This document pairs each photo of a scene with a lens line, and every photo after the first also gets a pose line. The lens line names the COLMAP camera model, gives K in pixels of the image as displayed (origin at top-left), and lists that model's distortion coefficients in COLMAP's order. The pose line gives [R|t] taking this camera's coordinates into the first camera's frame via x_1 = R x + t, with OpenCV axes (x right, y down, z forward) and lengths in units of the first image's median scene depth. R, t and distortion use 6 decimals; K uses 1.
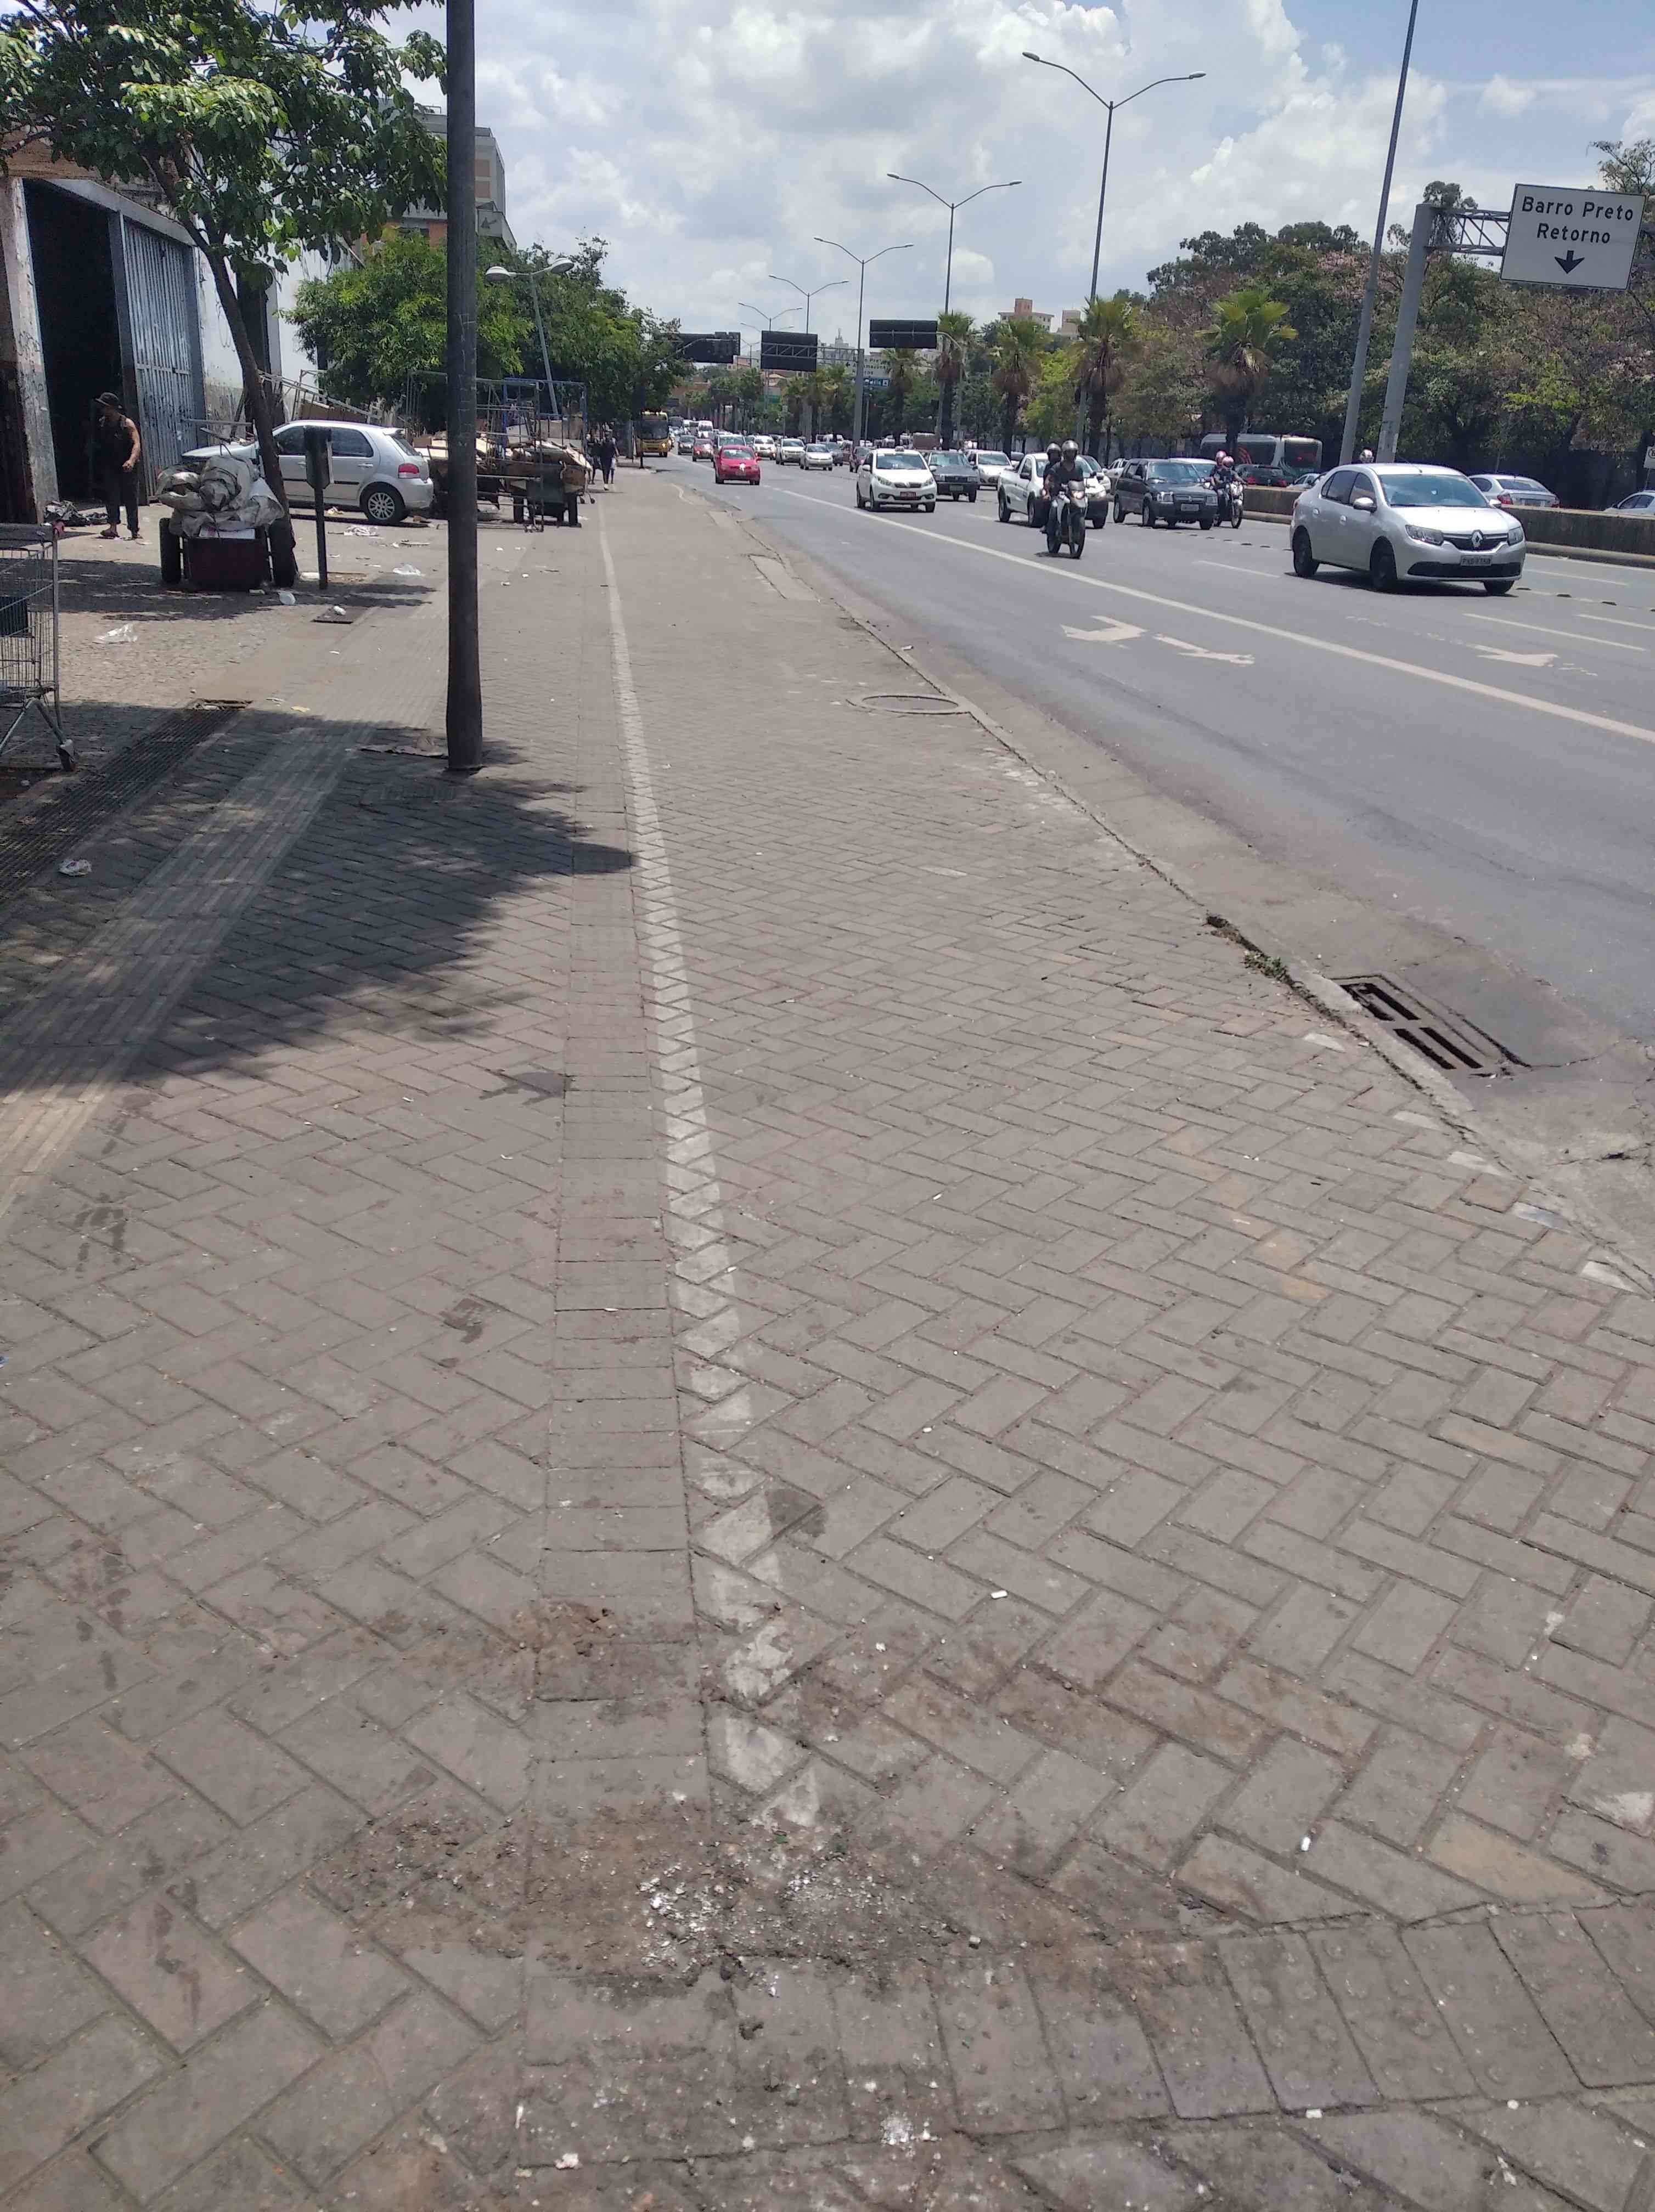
lens RADIAL K [[1697.7, 0, 844.1], [0, 1697.7, 1093.3], [0, 0, 1]] dist [0.045770, -0.059763]
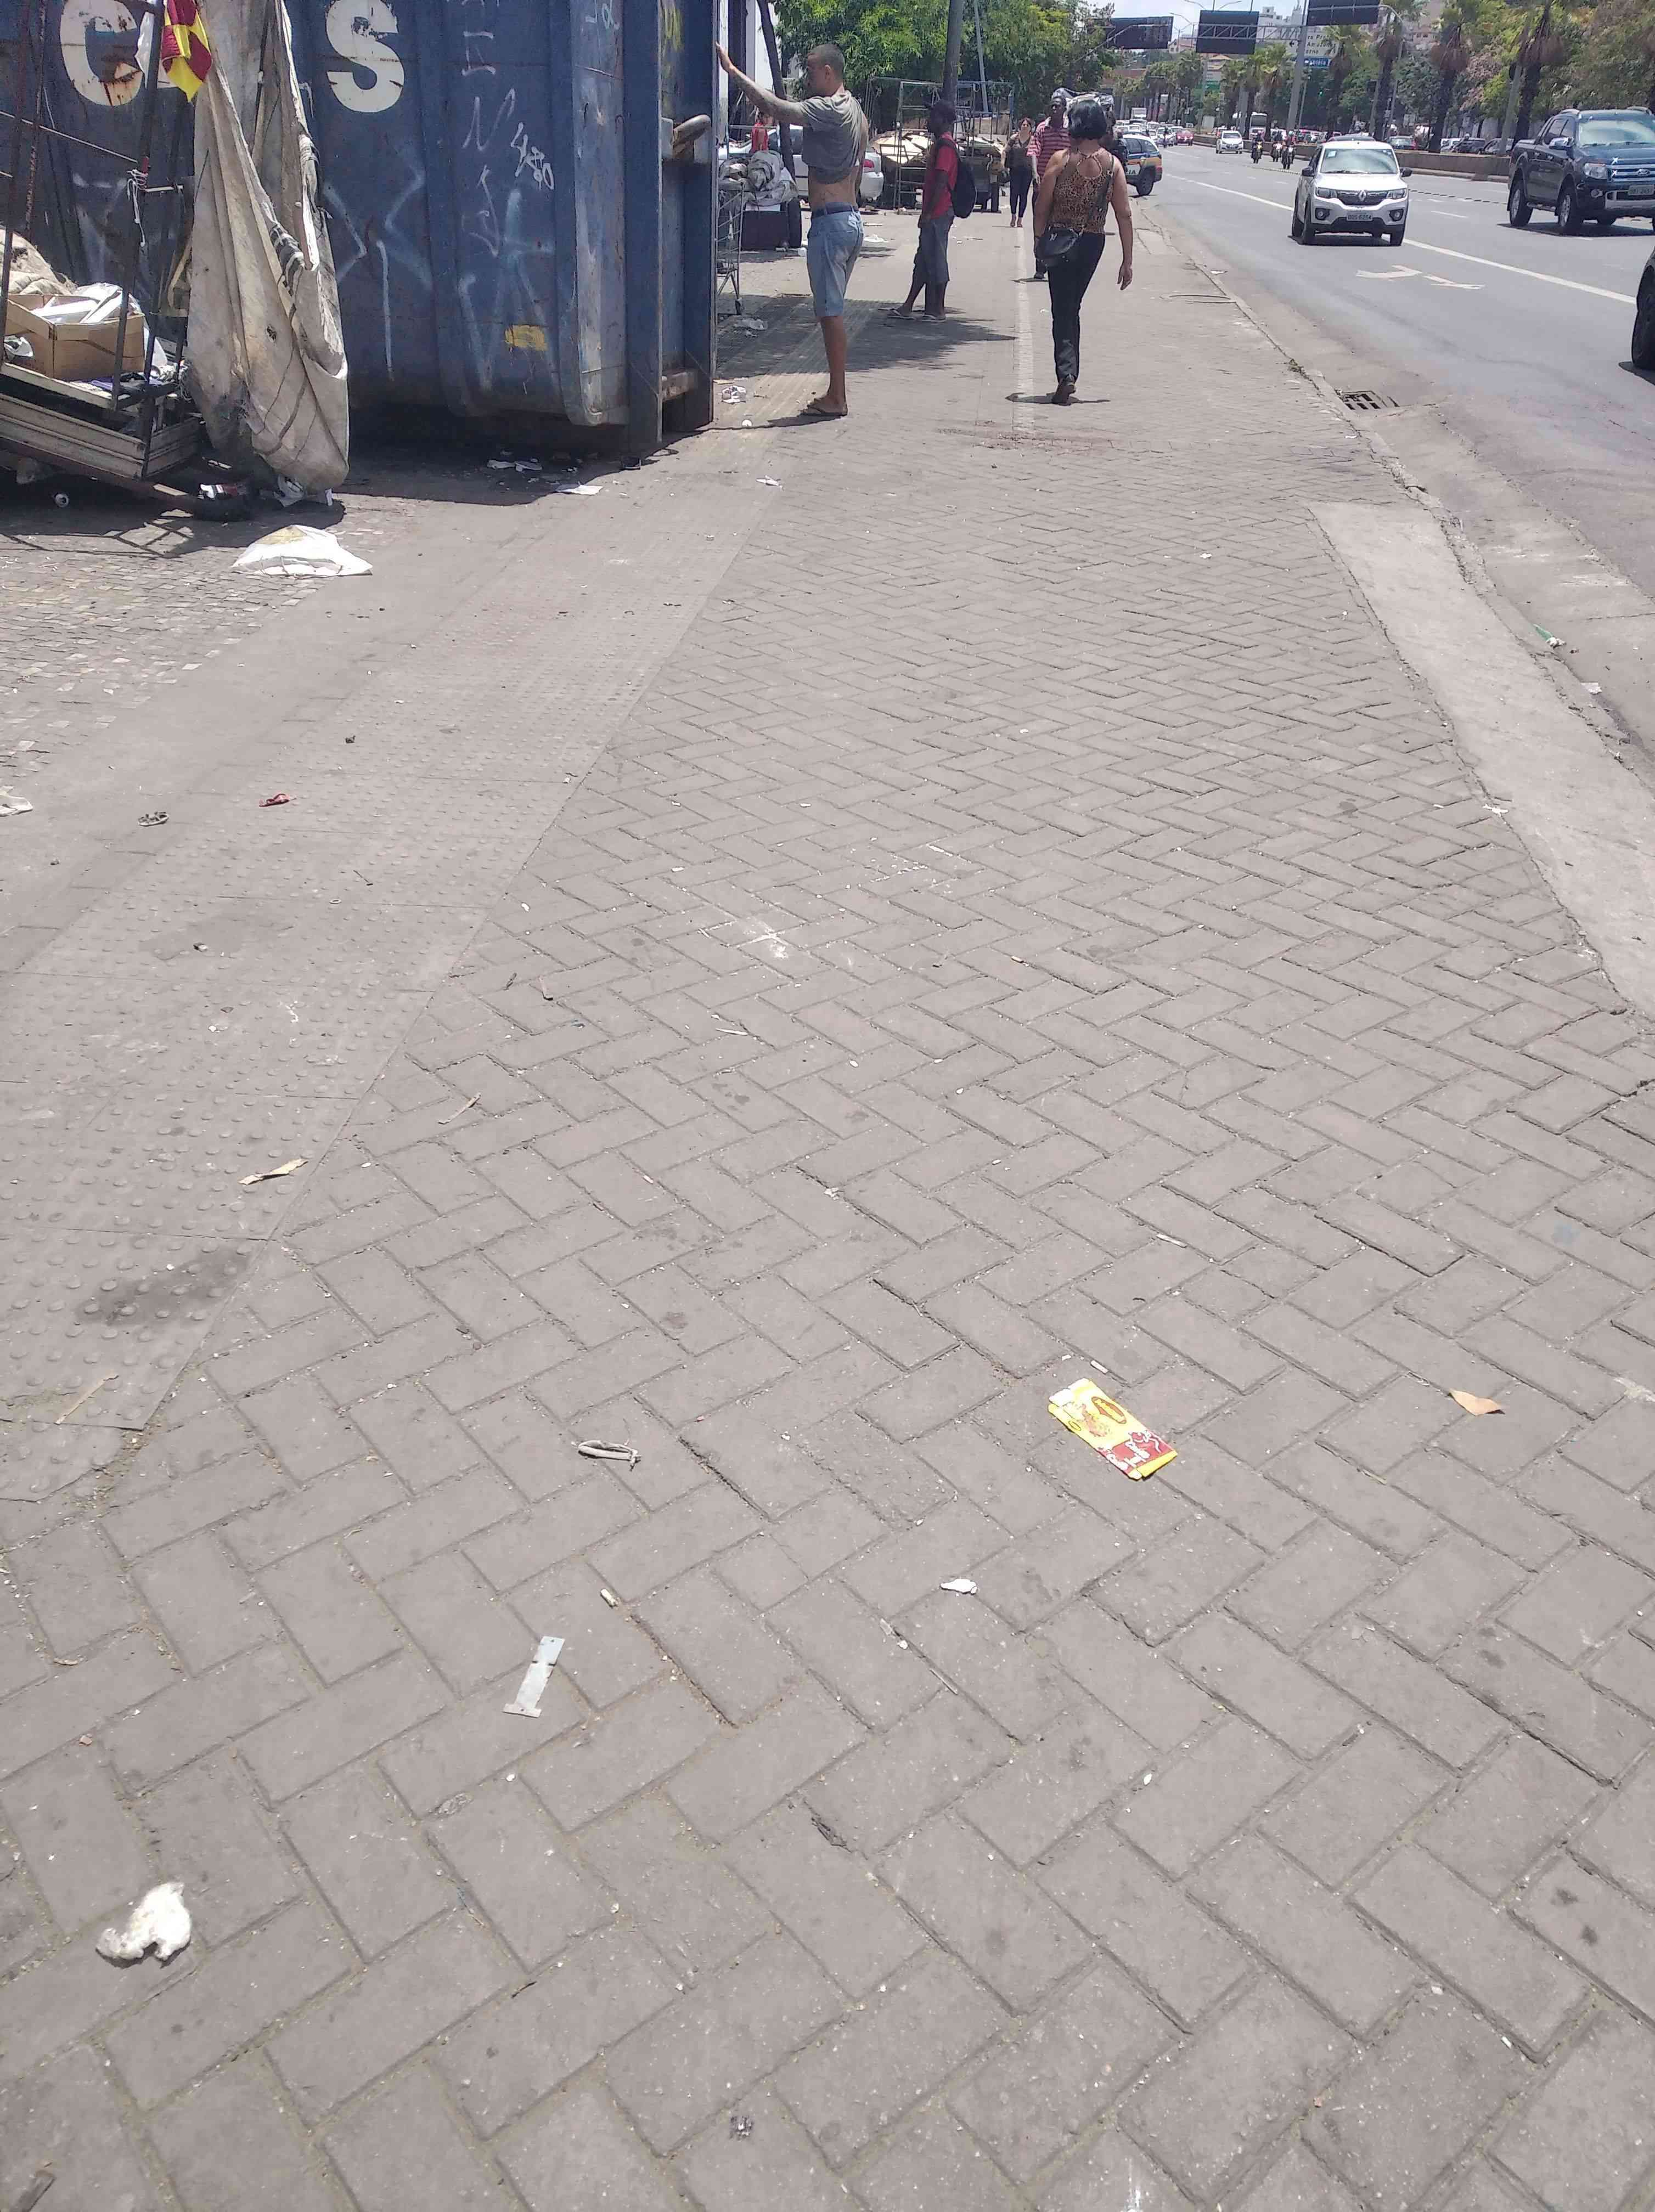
lens RADIAL K [[1697.7, 0, 840.6], [0, 1697.7, 1117.9], [0, 0, 1]] dist [0.045770, -0.059763]
pose [[0.973893, 0.087108, -0.209629, 0.015994], [-0.053749, 0.985673, 0.159875, 0.040178], [0.220552, -0.144434, 0.964622, -0.101483]]
